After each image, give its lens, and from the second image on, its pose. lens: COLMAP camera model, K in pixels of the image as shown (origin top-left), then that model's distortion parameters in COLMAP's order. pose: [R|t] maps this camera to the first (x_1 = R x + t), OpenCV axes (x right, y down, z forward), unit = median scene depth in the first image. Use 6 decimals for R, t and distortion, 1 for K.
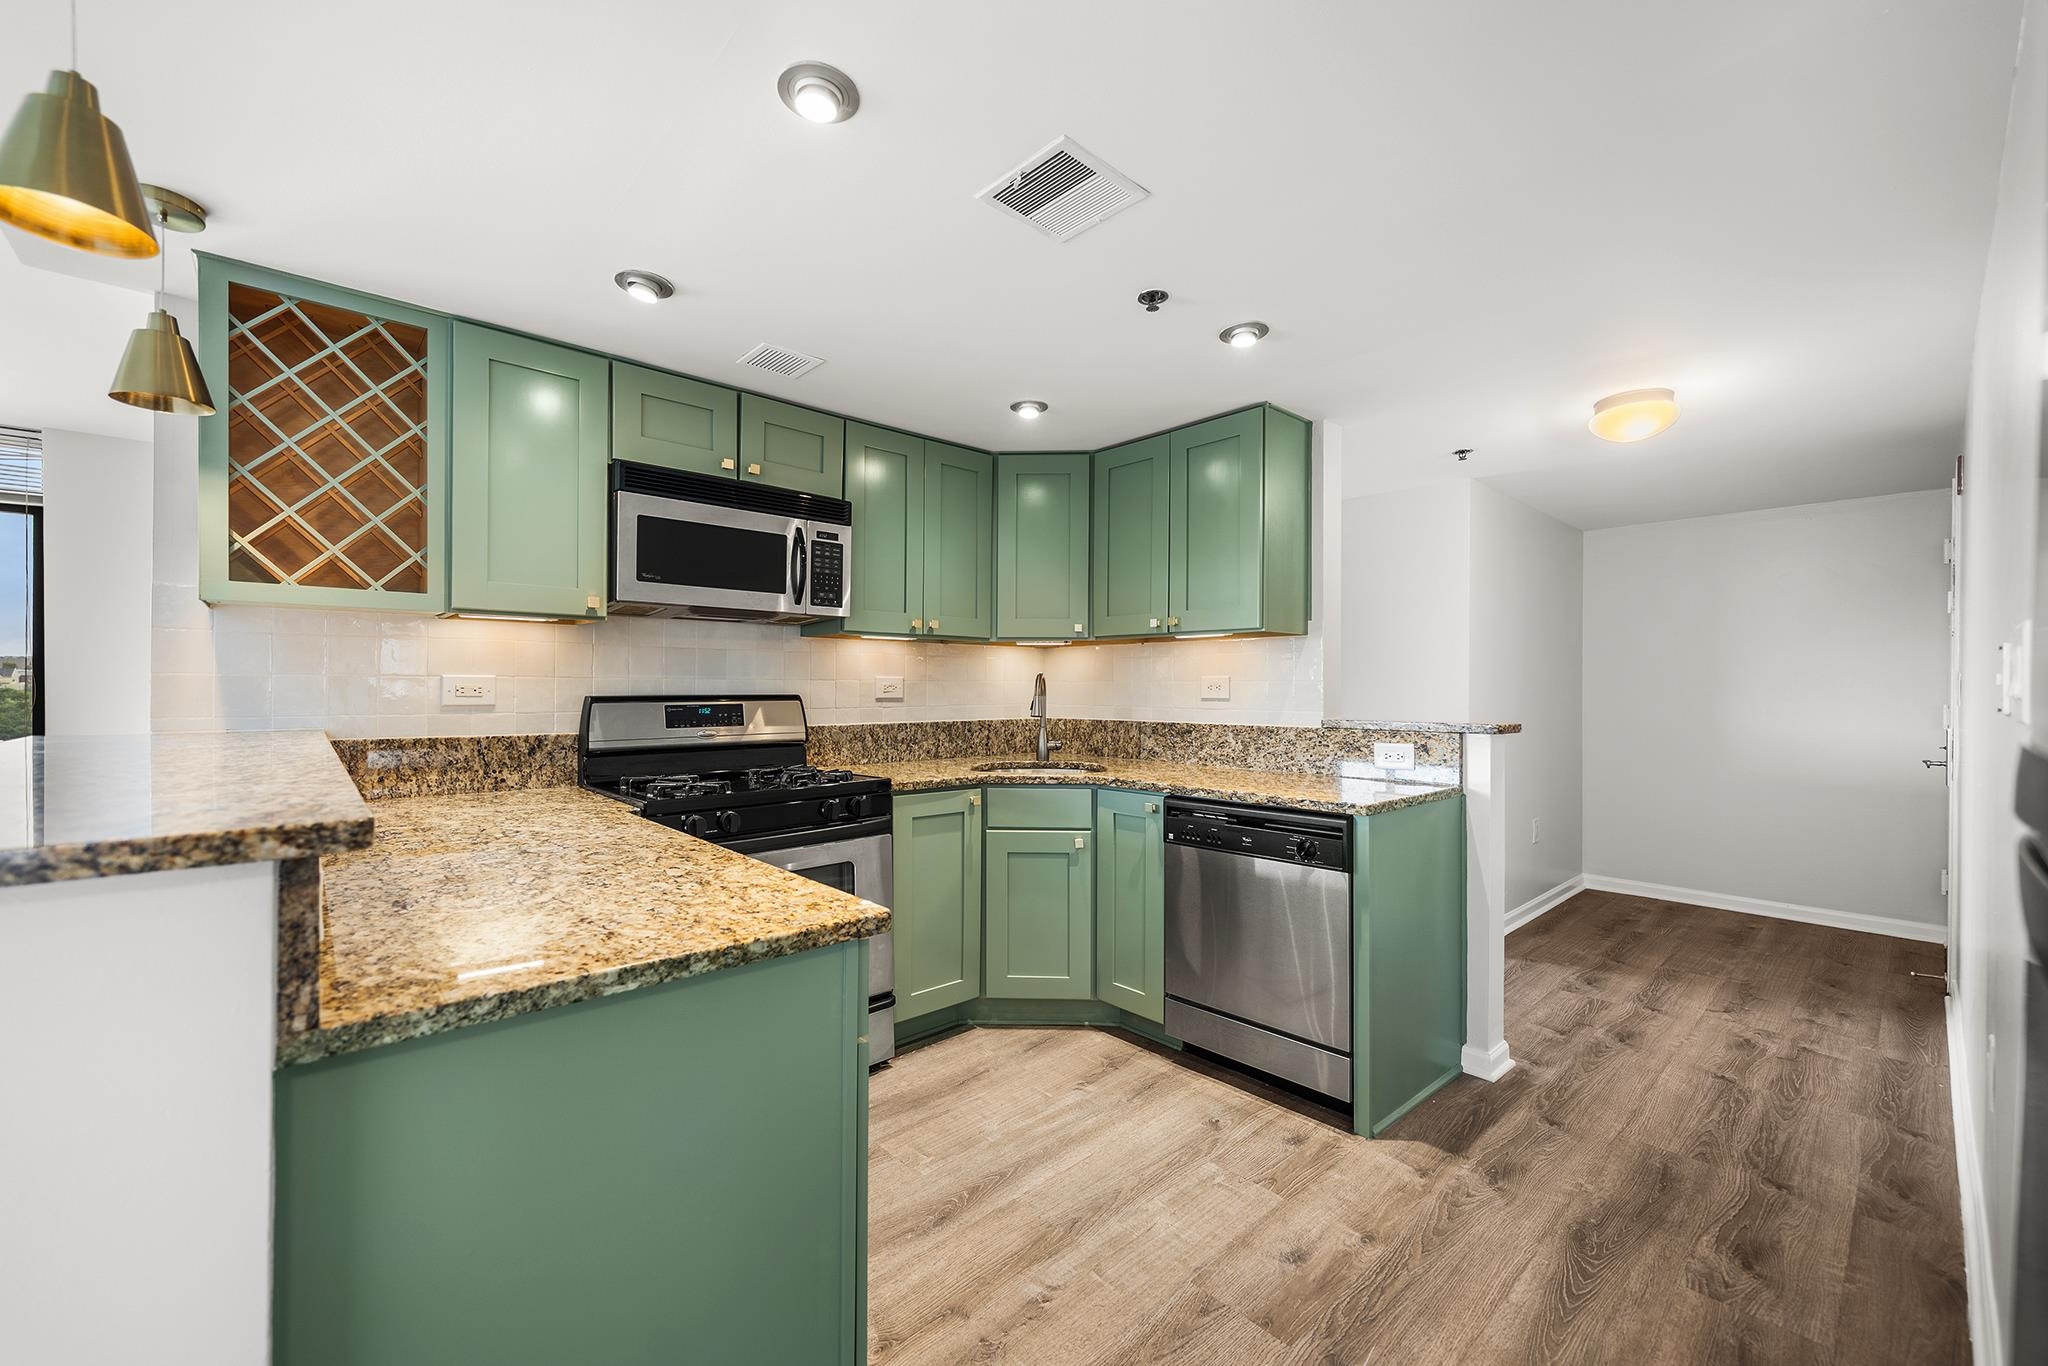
lens RADIAL K [[820.1, 0, 1013.8], [0, 820.1, 691.2], [0, 0, 1]] dist [-0.000655, -0.000171]
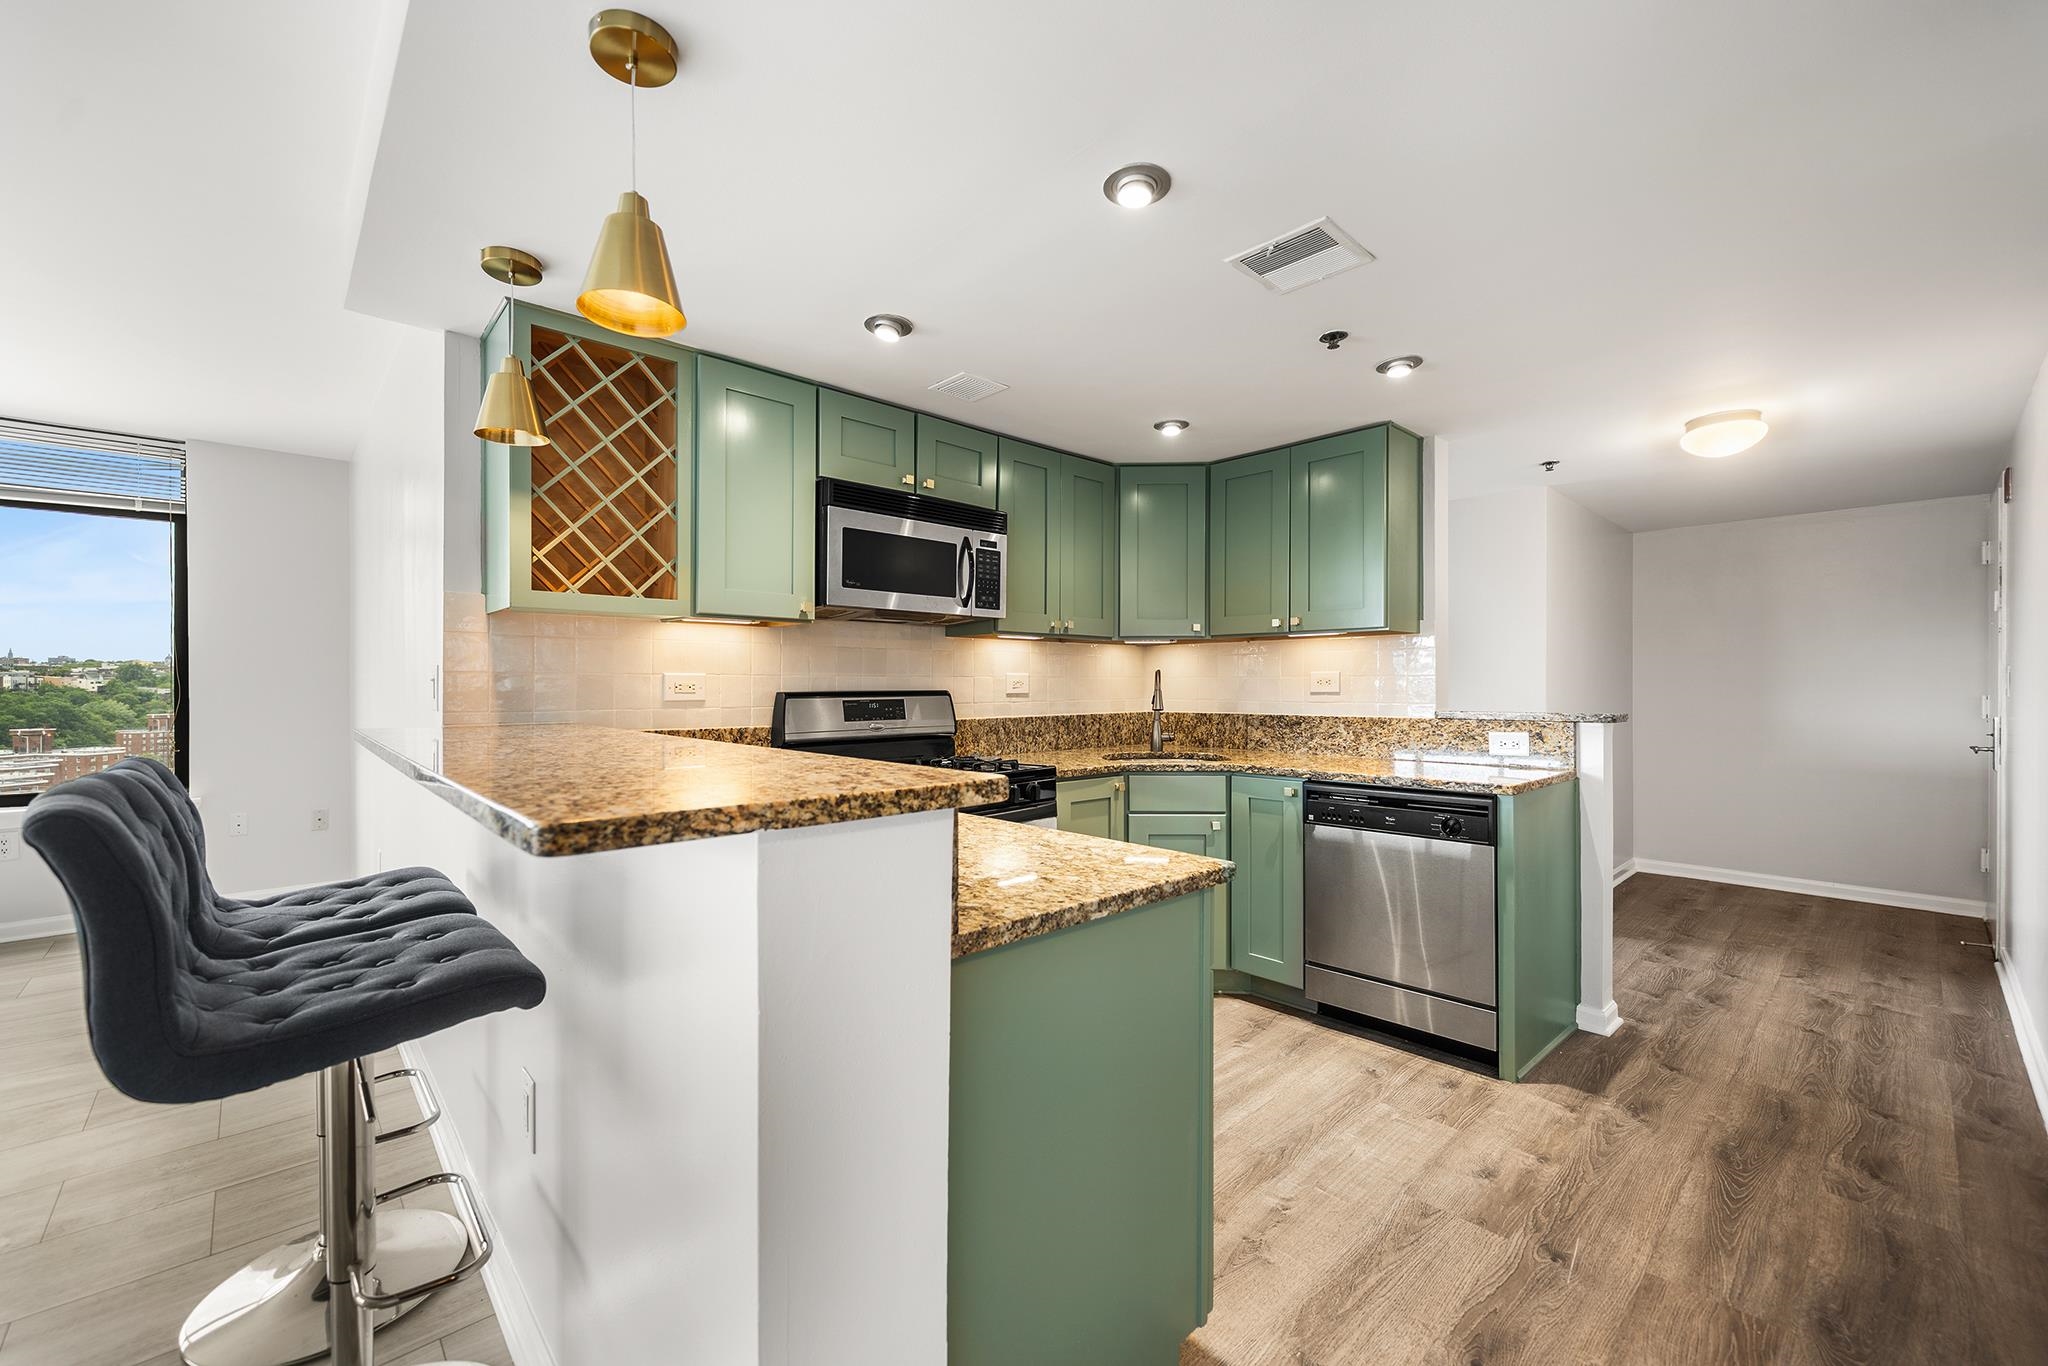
lens RADIAL K [[828.8, 0, 1013.8], [0, 828.8, 688.4], [0, 0, 1]] dist [-0.000254, 0.000086]
pose [[0.999905, -0.004366, 0.013073, -0.209370], [0.004366, 0.999990, 0.000021, 0.002053], [-0.013073, 0.000036, 0.999915, -0.099487]]
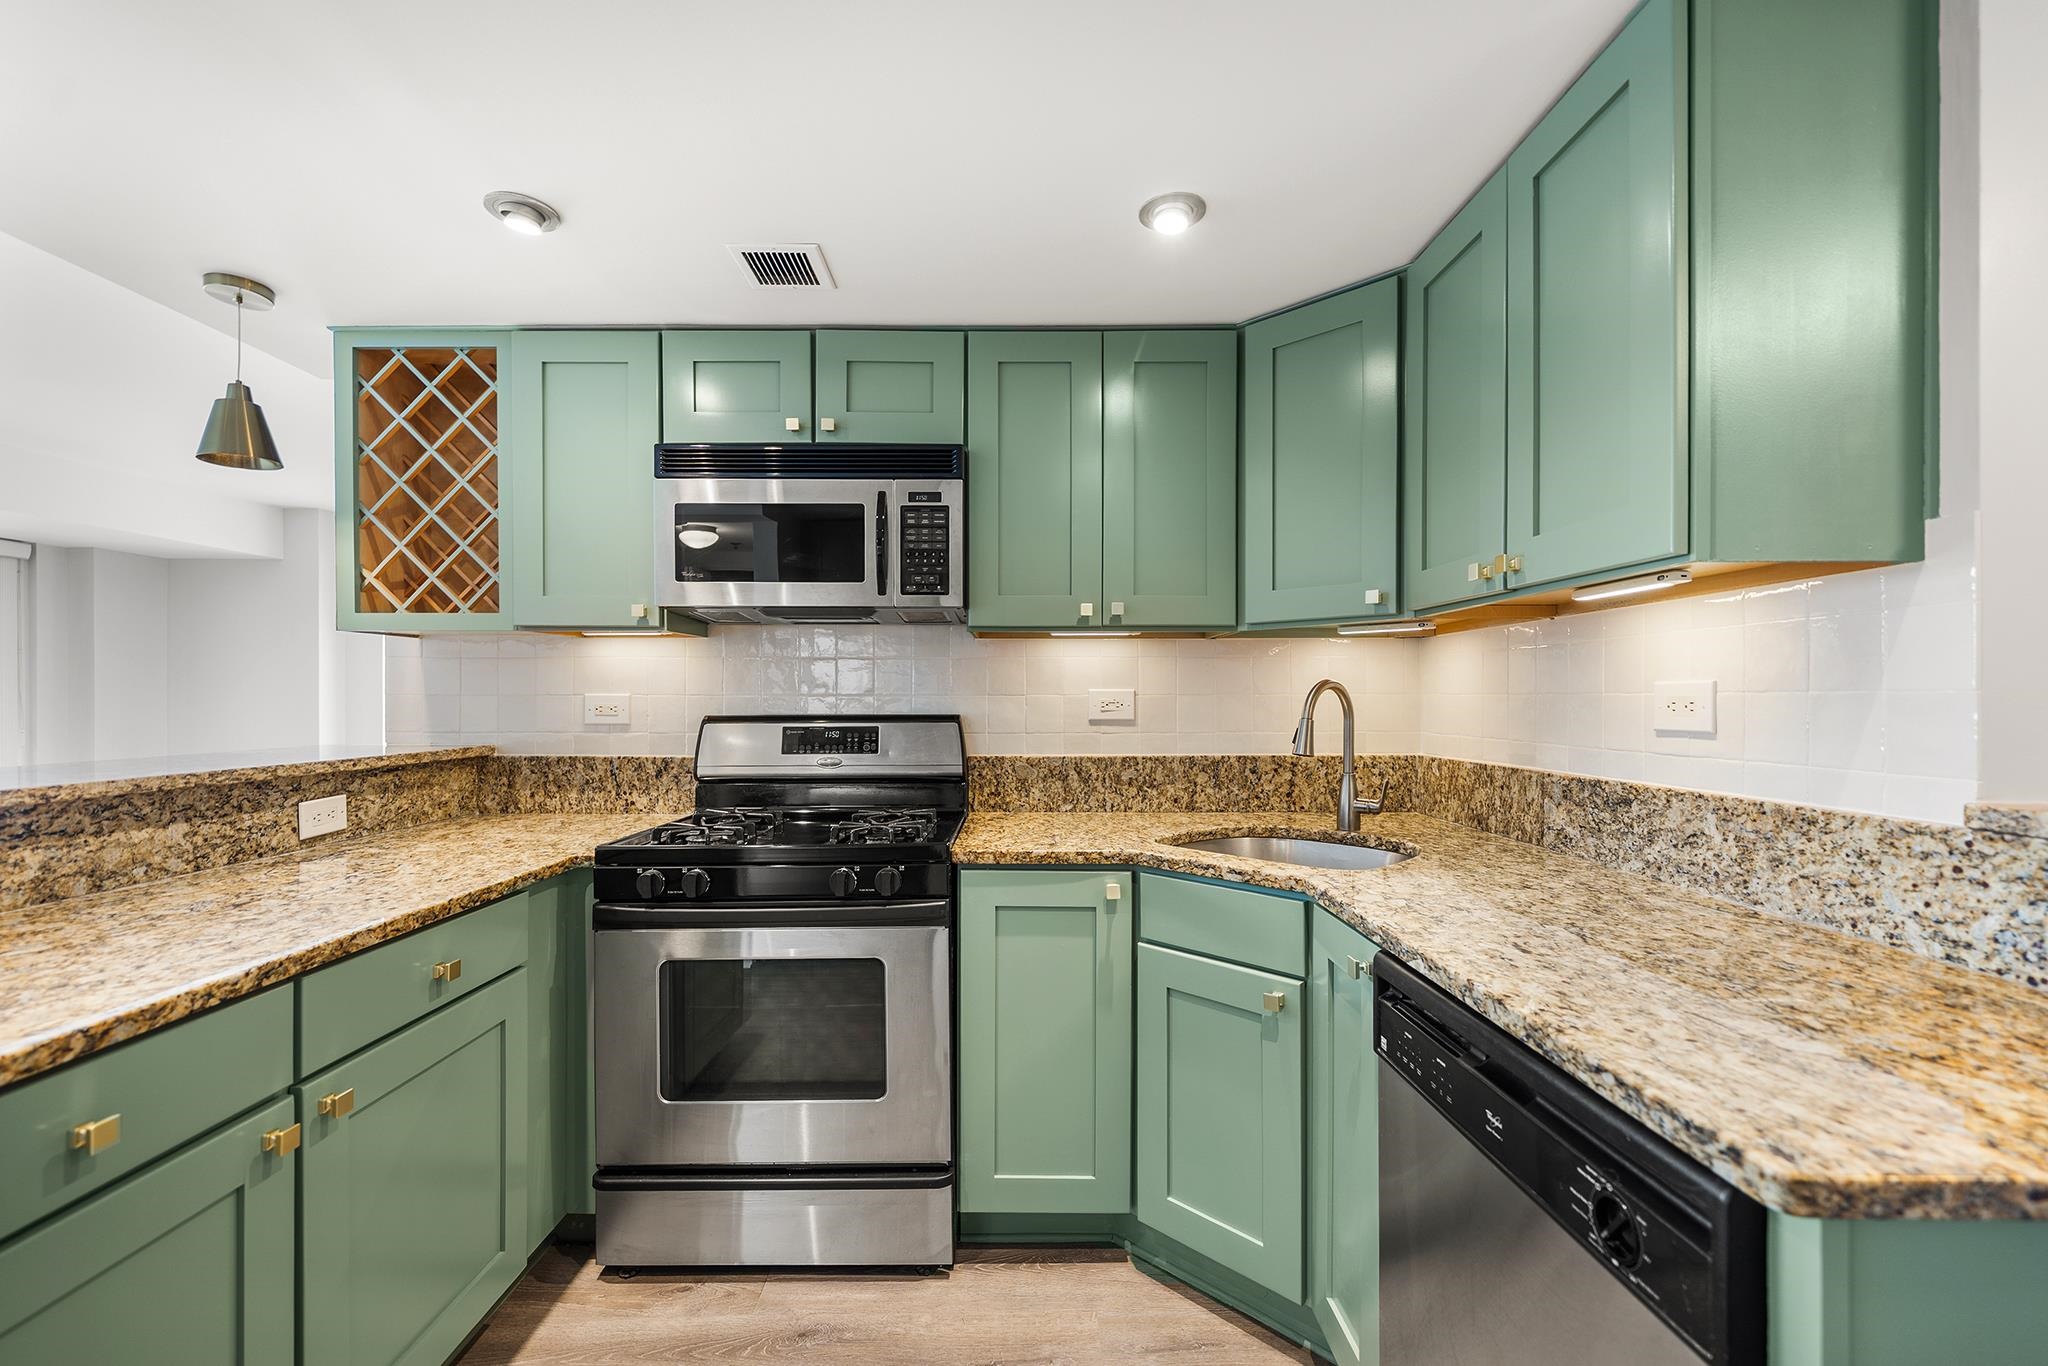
lens RADIAL K [[848.6, 0, 1014.7], [0, 848.6, 701.6], [0, 0, 1]] dist [-0.001821, -0.000156]
pose [[0.742111, -0.001160, -0.670276, 0.334576], [-0.000361, 0.999998, -0.002131, -0.007150], [0.670277, 0.001824, 0.742109, 0.499282]]
